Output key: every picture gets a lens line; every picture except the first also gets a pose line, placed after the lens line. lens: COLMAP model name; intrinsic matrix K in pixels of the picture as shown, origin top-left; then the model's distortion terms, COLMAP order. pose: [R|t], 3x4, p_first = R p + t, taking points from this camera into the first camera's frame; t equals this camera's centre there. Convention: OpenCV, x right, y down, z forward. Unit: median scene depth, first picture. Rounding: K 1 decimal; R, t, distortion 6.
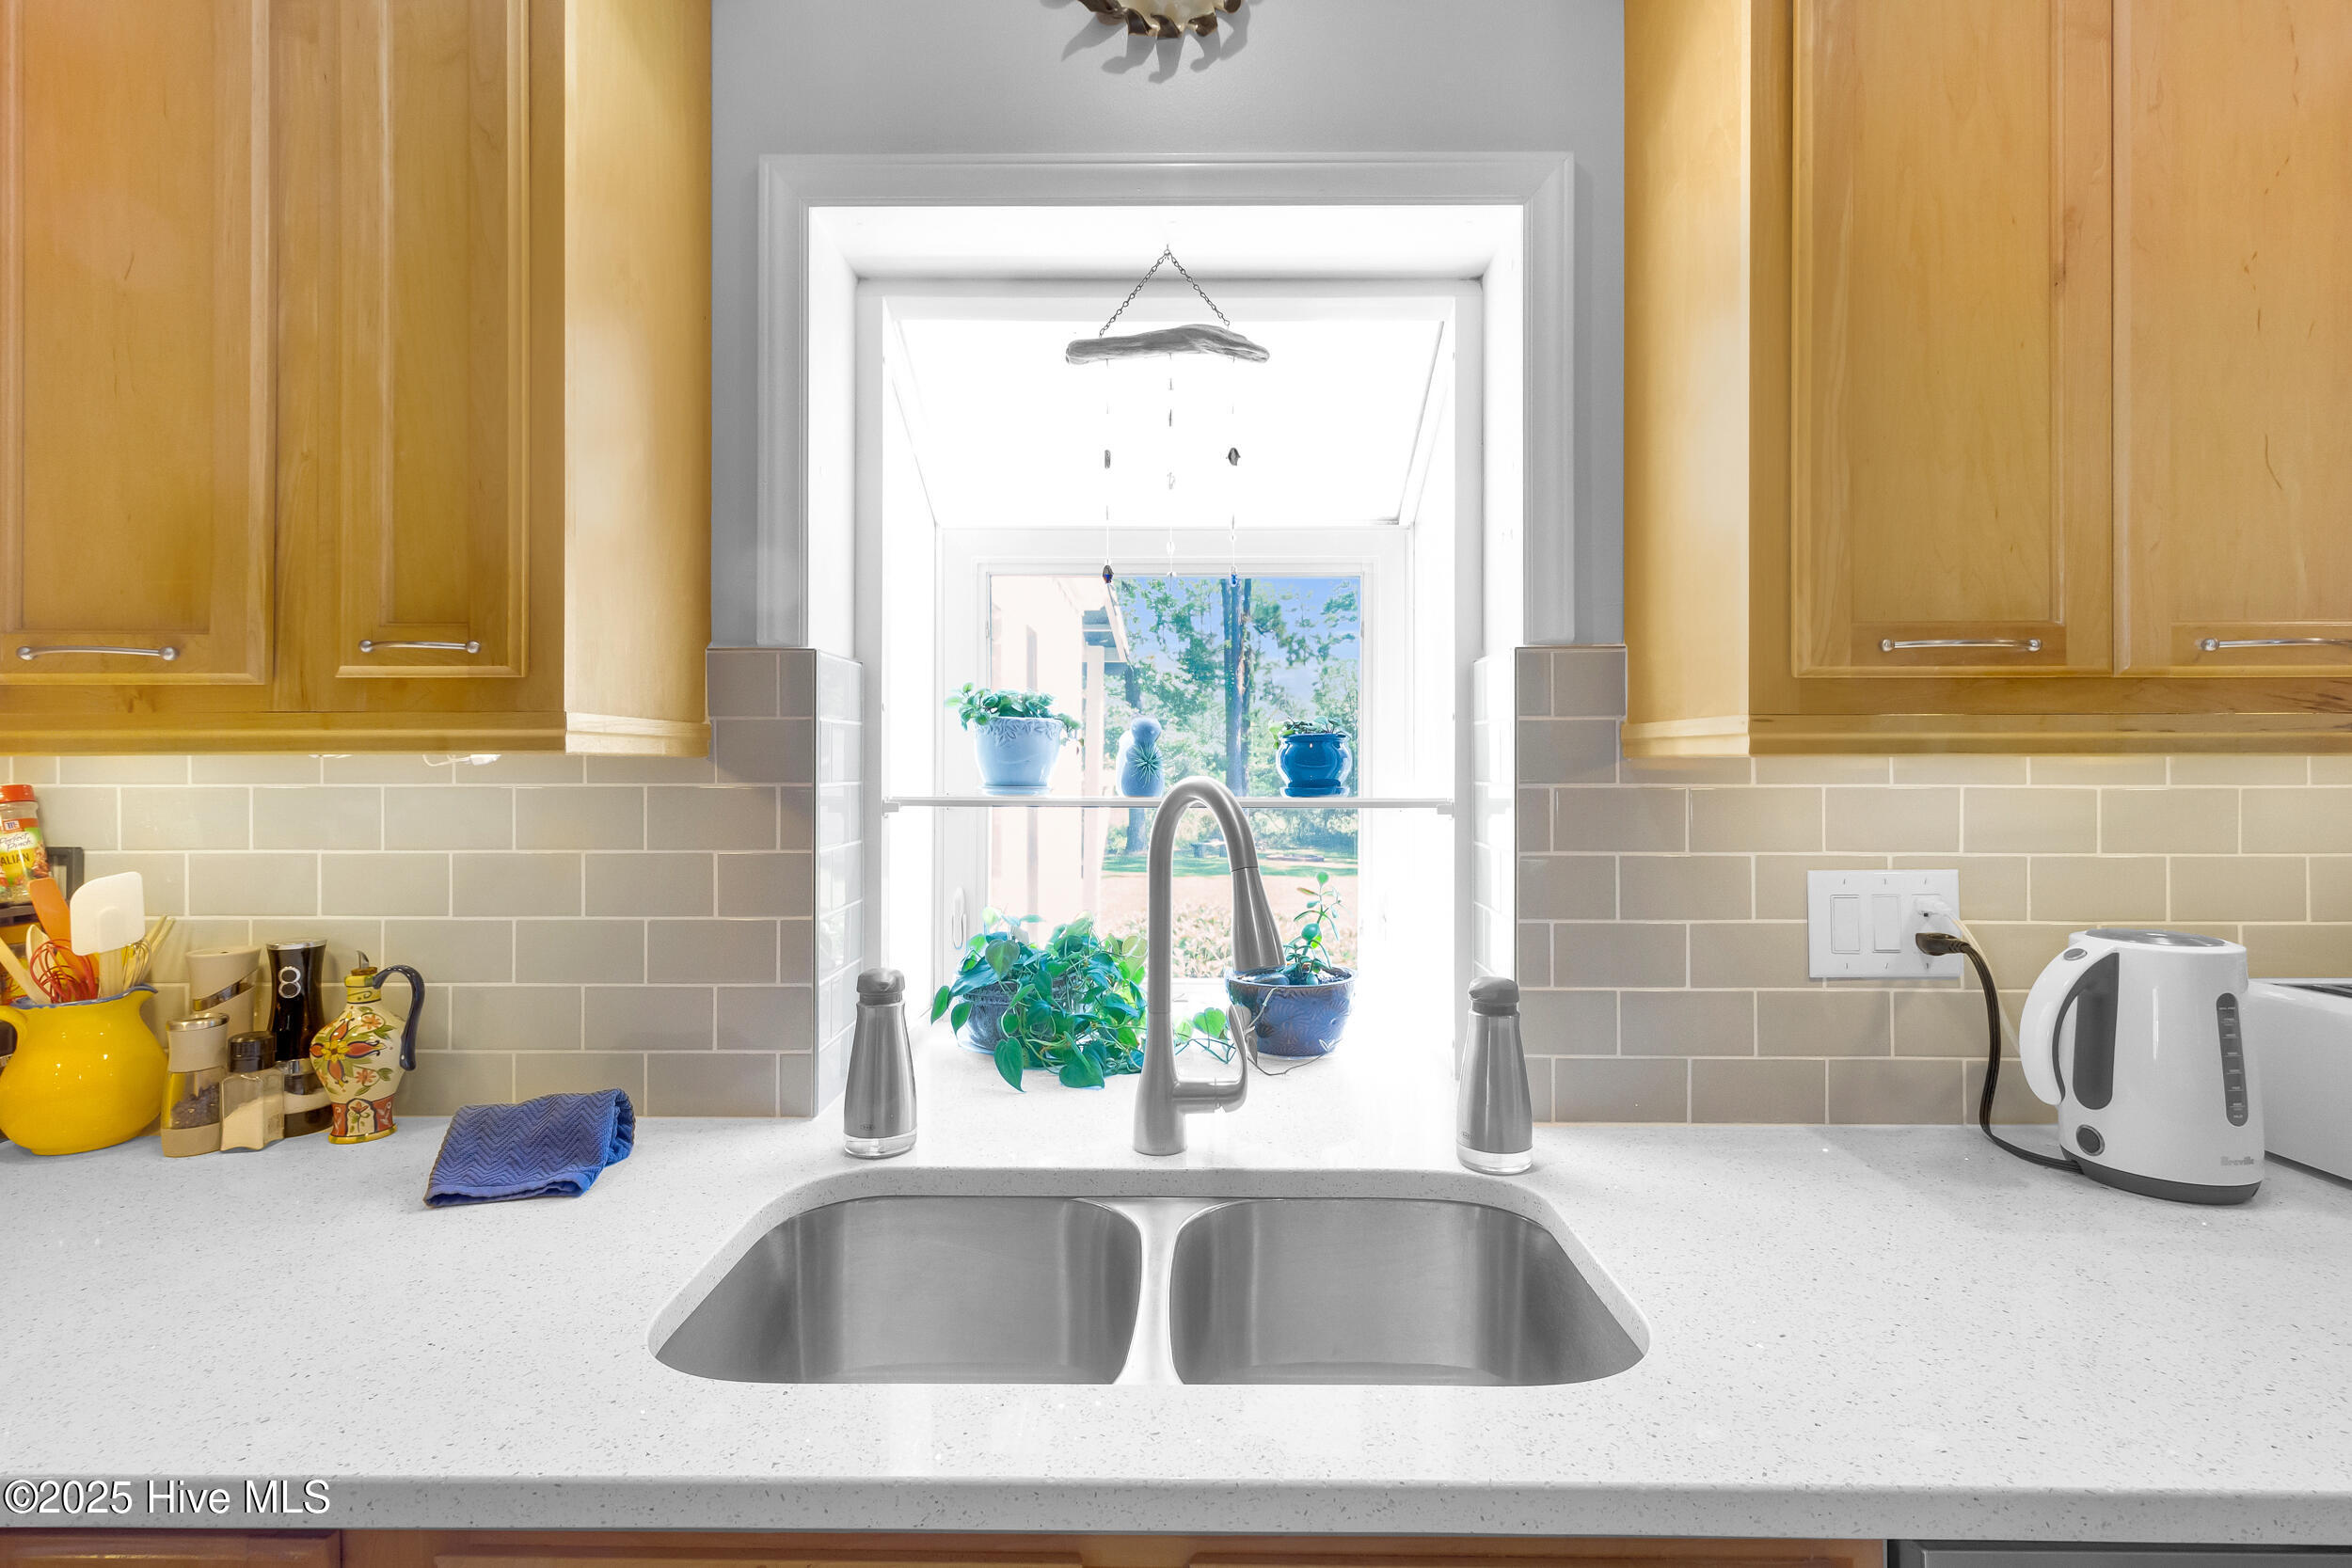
lens RADIAL K [[1088.7, 0, 1179.0], [0, 1088.7, 773.2], [0, 0, 1]] dist [0.004281, 0.000327]
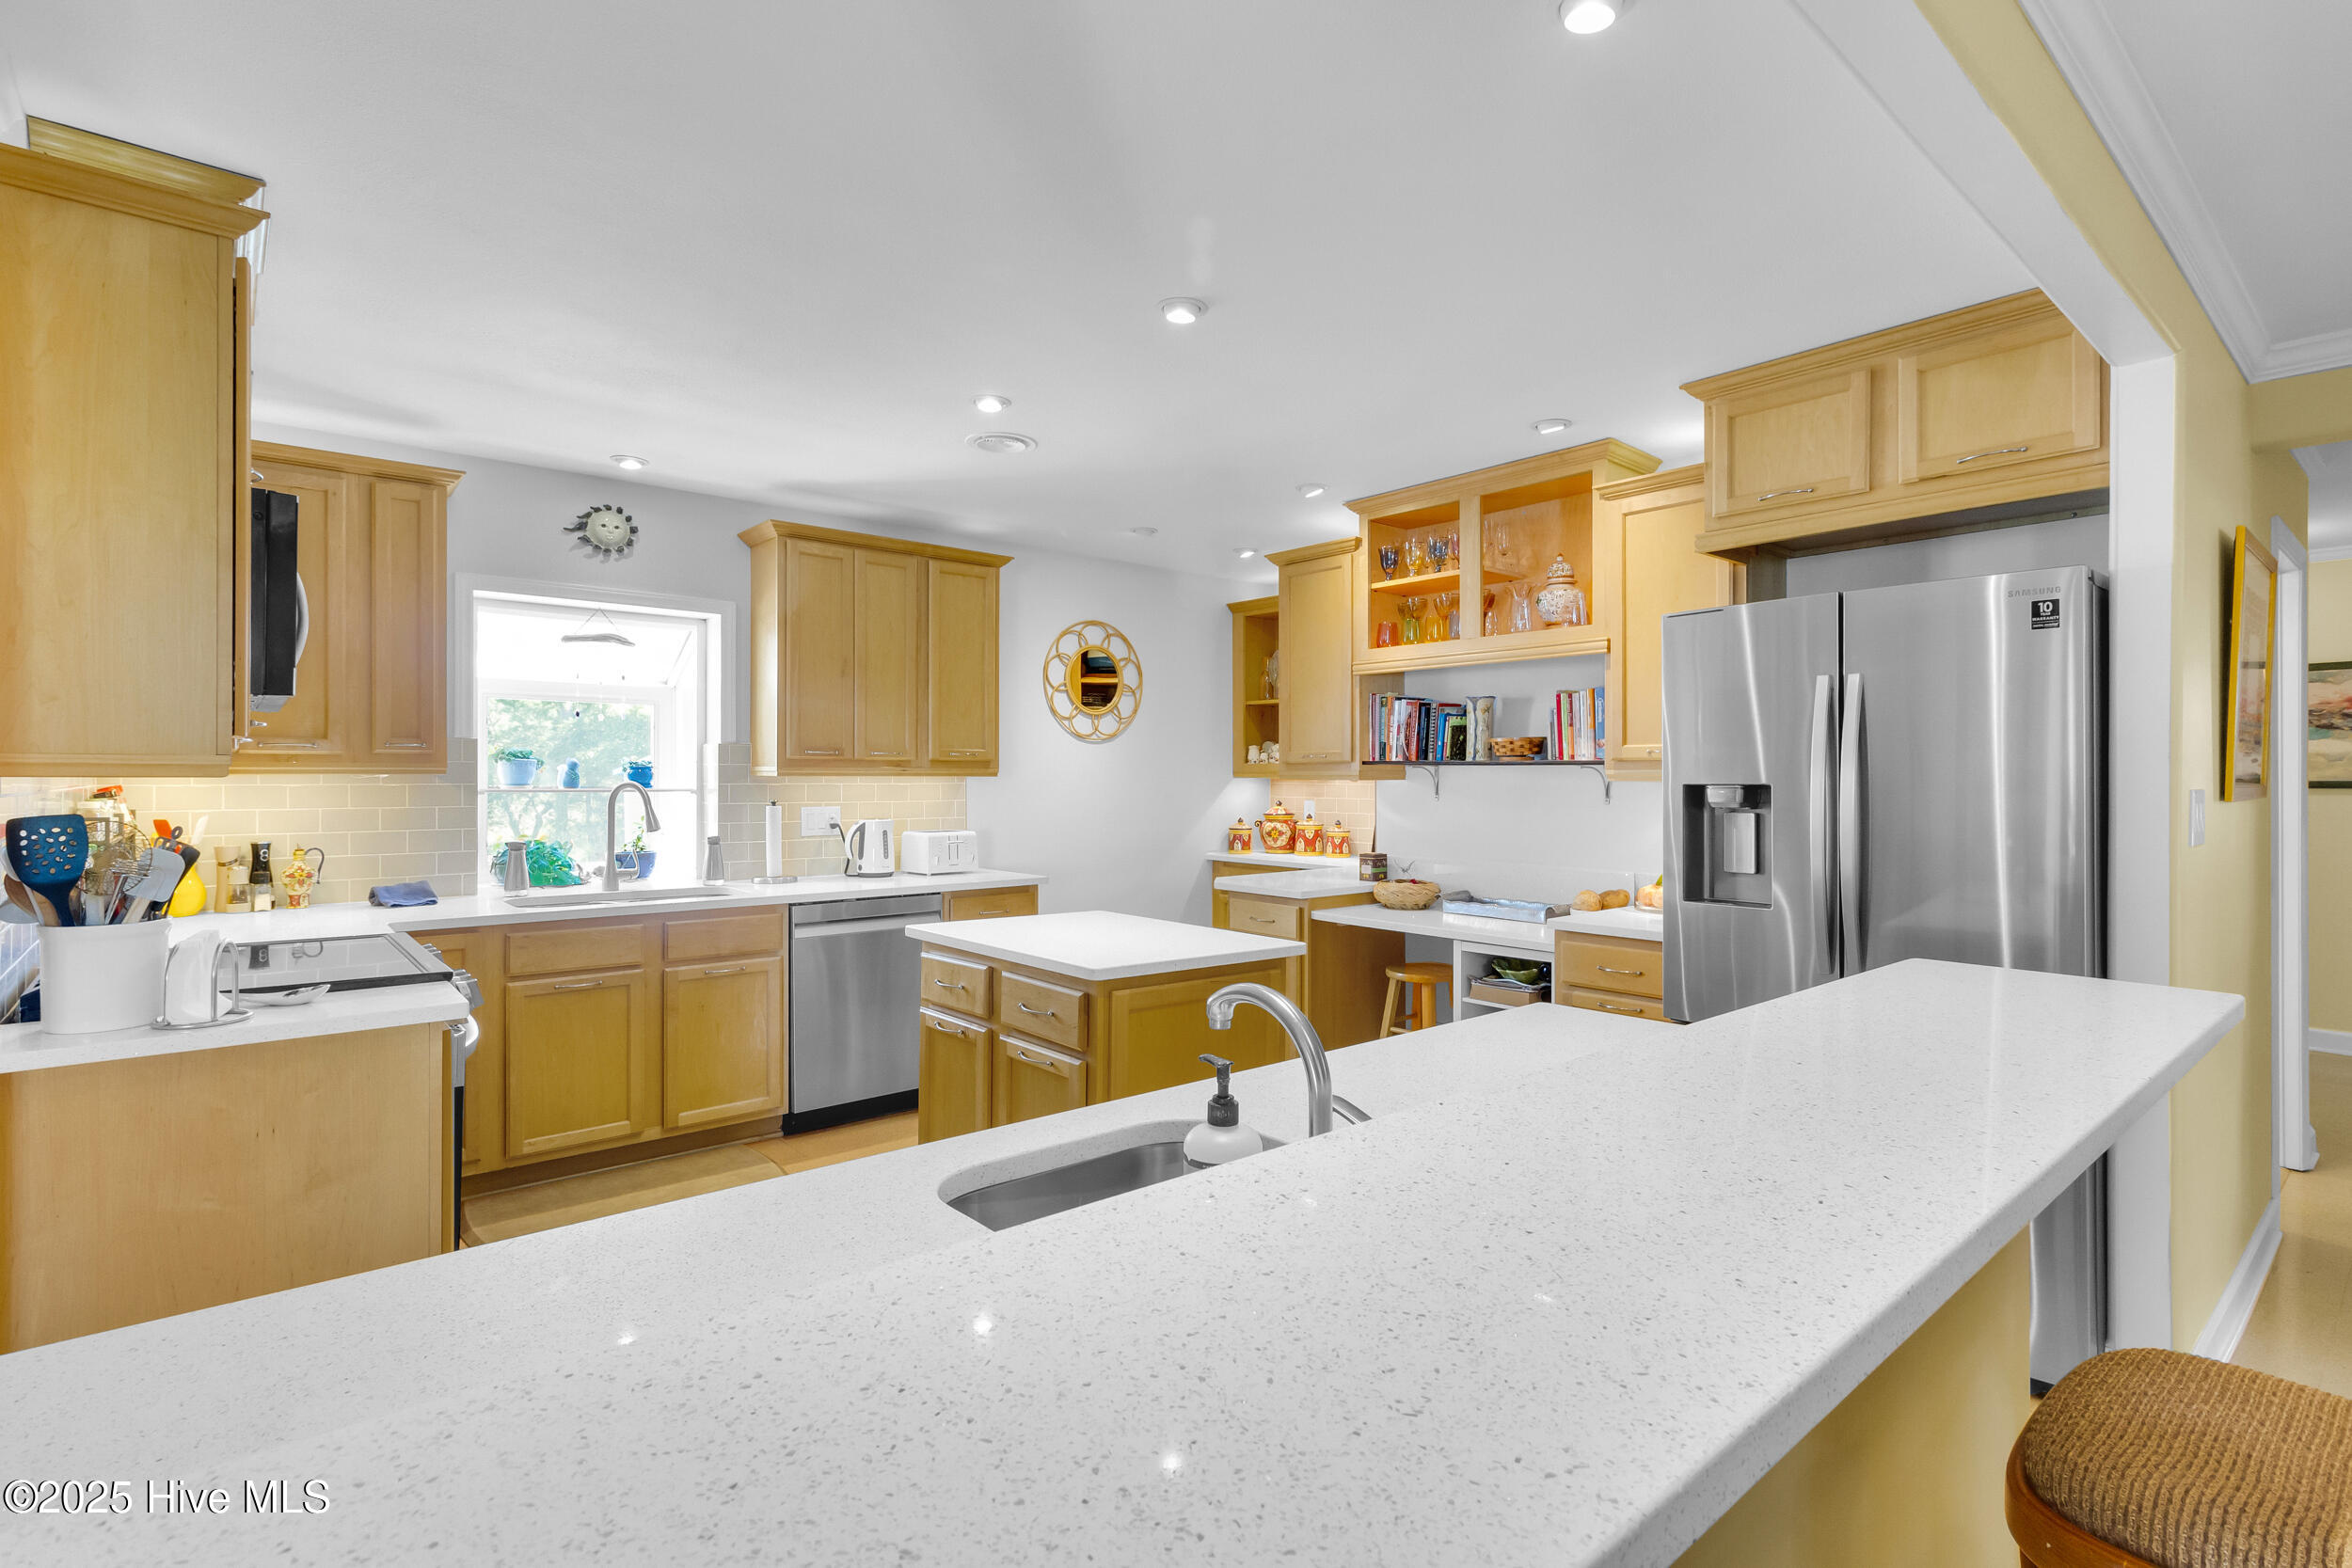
lens RADIAL K [[1102.0, 0, 1181.2], [0, 1102.0, 775.0], [0, 0, 1]] dist [0.003370, 0.000257]
pose [[0.749691, 0.003508, 0.661779, -0.896737], [0.001842, 0.999971, -0.007387, 0.011880], [-0.661786, 0.006757, 0.749662, -2.571443]]
